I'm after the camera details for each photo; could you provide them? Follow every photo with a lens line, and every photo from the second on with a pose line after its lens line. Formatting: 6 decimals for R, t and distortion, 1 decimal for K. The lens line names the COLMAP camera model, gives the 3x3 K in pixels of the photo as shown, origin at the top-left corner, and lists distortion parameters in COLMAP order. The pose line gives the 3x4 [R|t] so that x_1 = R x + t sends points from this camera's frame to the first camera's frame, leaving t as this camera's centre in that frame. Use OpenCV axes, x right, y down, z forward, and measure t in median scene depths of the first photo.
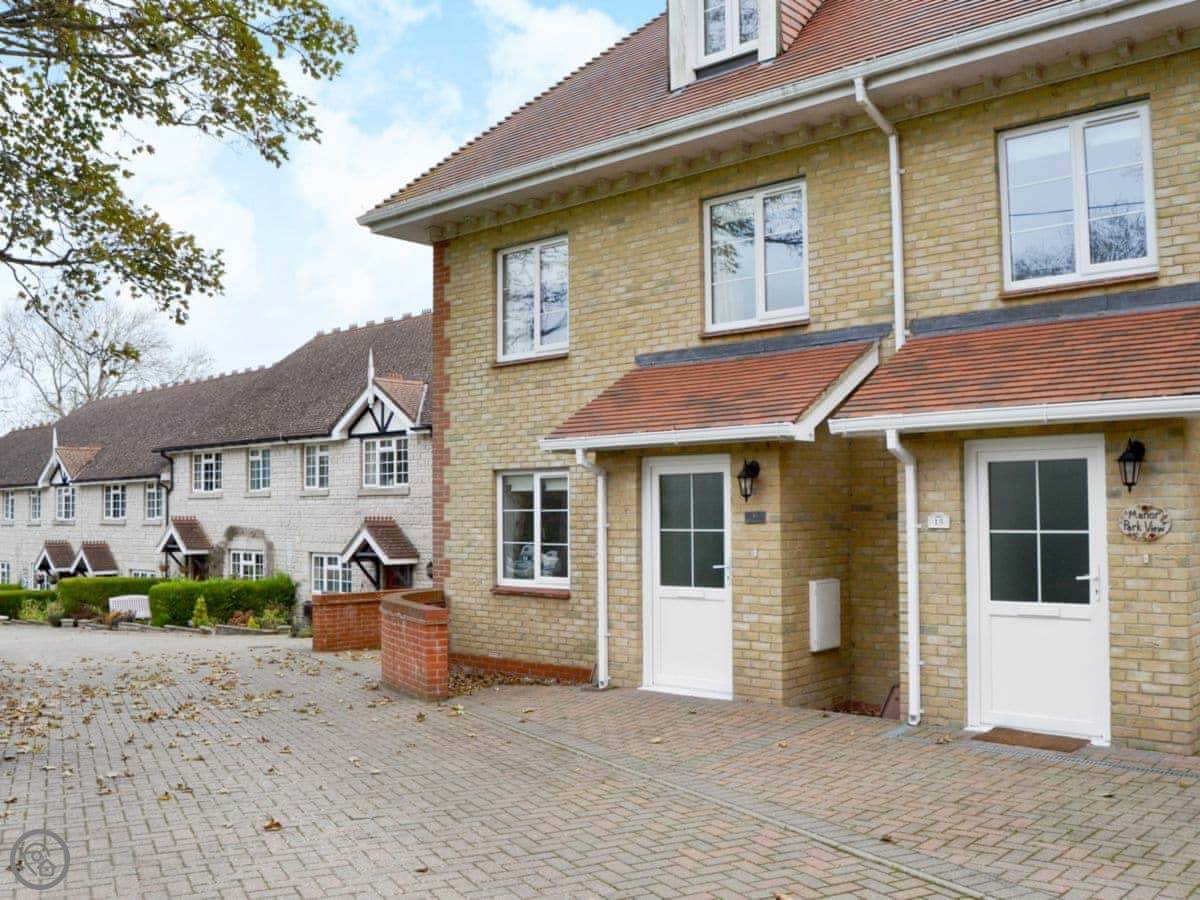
lens RADIAL K [[2036.5, 0, 600.0], [0, 2036.5, 450.0], [0, 0, 1]] dist [0.004699, 0.018655]
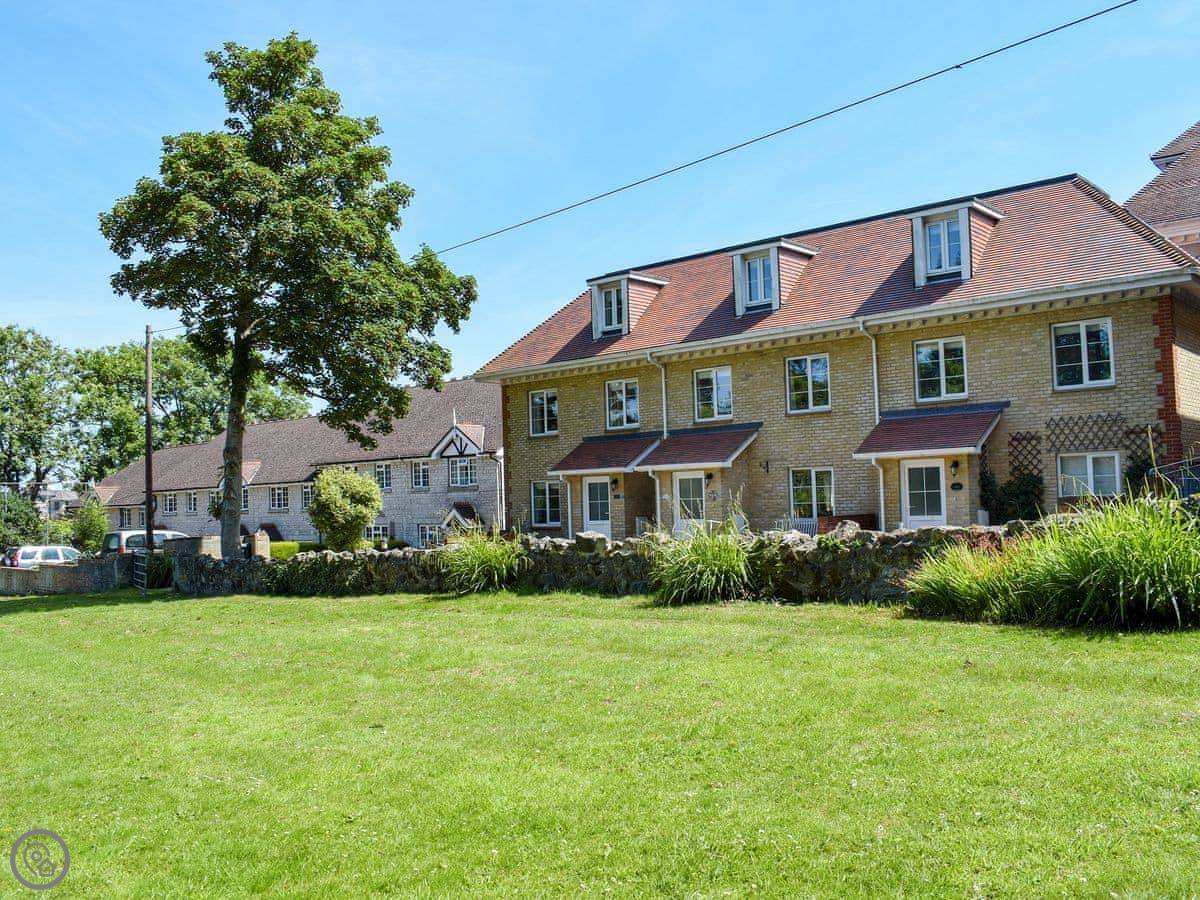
lens RADIAL K [[2036.5, 0, 600.0], [0, 2036.5, 450.0], [0, 0, 1]] dist [0.004699, 0.018655]
pose [[0.999671, -0.024461, -0.007656, 0.053656], [0.024514, 0.999675, 0.006958, -0.042821], [0.007483, -0.007143, 0.999946, -1.491461]]
